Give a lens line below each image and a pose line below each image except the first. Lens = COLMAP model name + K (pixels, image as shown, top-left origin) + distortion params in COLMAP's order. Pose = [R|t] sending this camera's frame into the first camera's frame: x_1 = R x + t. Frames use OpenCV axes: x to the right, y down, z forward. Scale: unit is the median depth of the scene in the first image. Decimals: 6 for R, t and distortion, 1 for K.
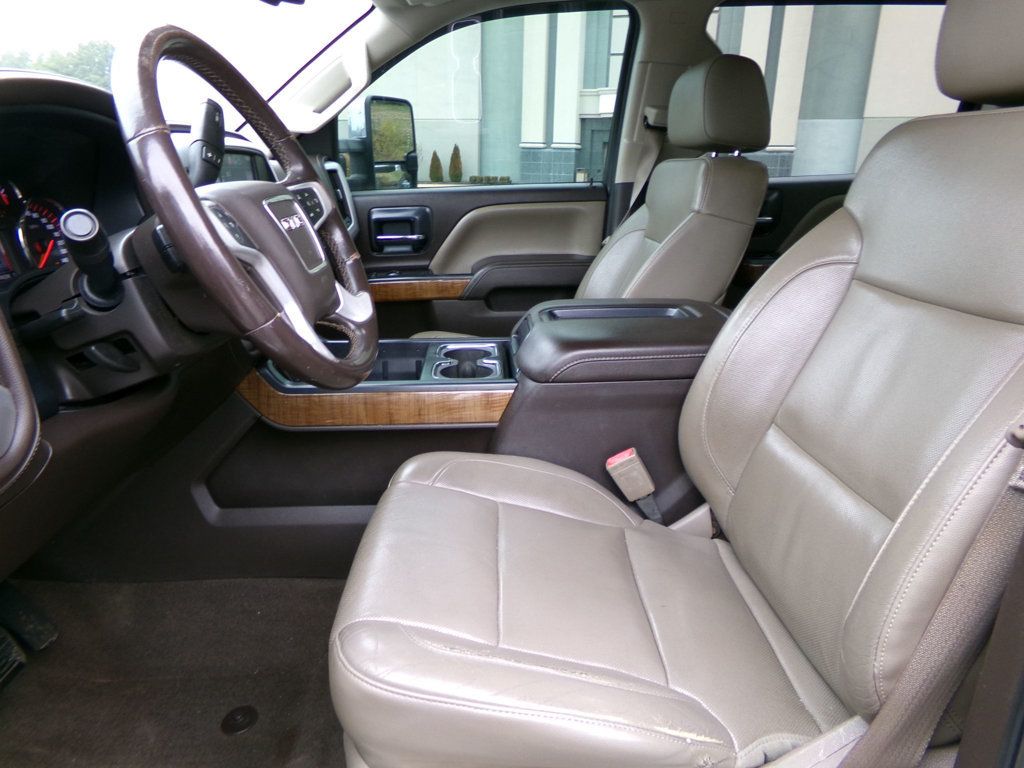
lens RADIAL K [[691.4, 0, 506.5], [0, 691.4, 378.1], [0, 0, 1]] dist [0.002961, 0.017252]
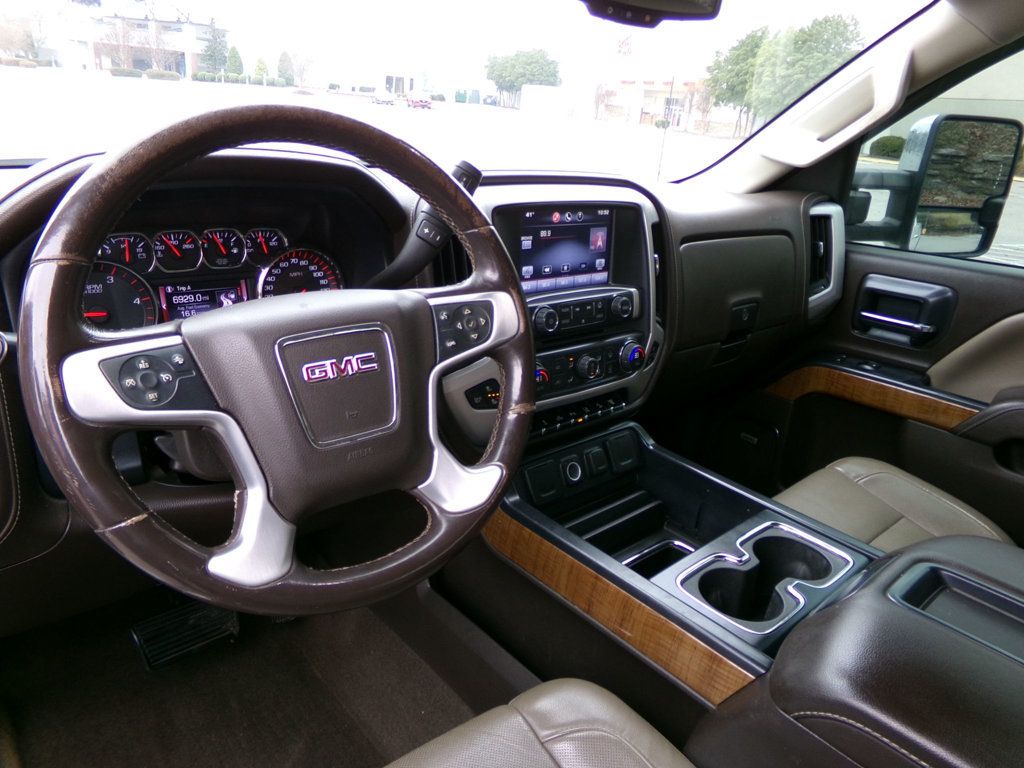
lens RADIAL K [[691.4, 0, 519.8], [0, 691.4, 391.1], [0, 0, 1]] dist [0.002961, 0.017252]
pose [[0.632512, 0.340334, -0.695774, 0.121345], [-0.305488, 0.935089, 0.179682, -0.145801], [0.711762, 0.098900, 0.695423, 0.237341]]
